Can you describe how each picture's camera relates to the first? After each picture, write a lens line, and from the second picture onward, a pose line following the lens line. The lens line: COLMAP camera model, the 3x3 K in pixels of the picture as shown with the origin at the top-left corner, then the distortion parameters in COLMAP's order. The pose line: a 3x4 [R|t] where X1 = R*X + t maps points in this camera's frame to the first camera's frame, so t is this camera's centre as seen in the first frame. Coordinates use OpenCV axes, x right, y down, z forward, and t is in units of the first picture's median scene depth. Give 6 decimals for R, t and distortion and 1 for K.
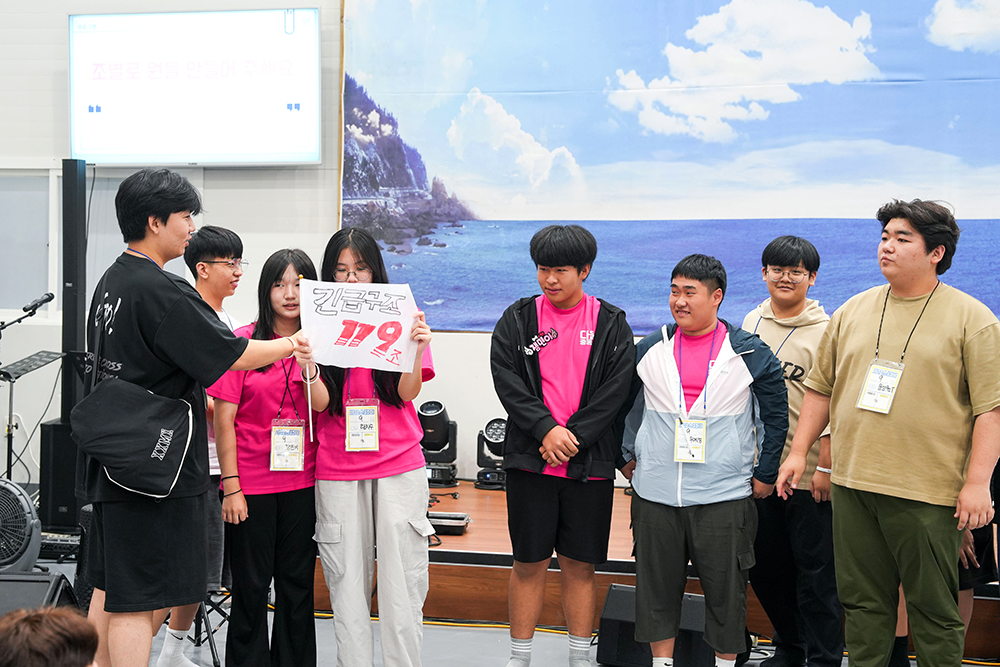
lens RADIAL K [[1188.6, 0, 506.0], [0, 1188.6, 329.4], [0, 0, 1]] dist [0.030775, 0.000000]
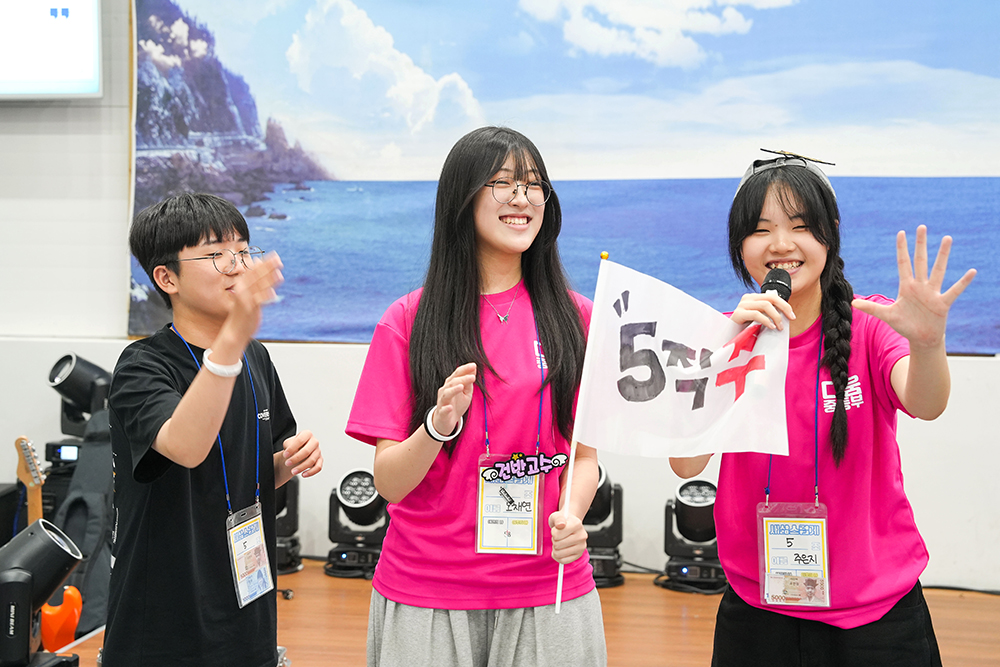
lens RADIAL K [[1356.5, 0, 517.2], [0, 1356.5, 352.0], [0, 0, 1]] dist [0.027859, 0.000000]
pose [[0.997728, -0.006198, 0.067088, 0.030231], [0.004902, 0.999798, 0.019471, -0.007268], [-0.067195, -0.019098, 0.997557, 0.209229]]
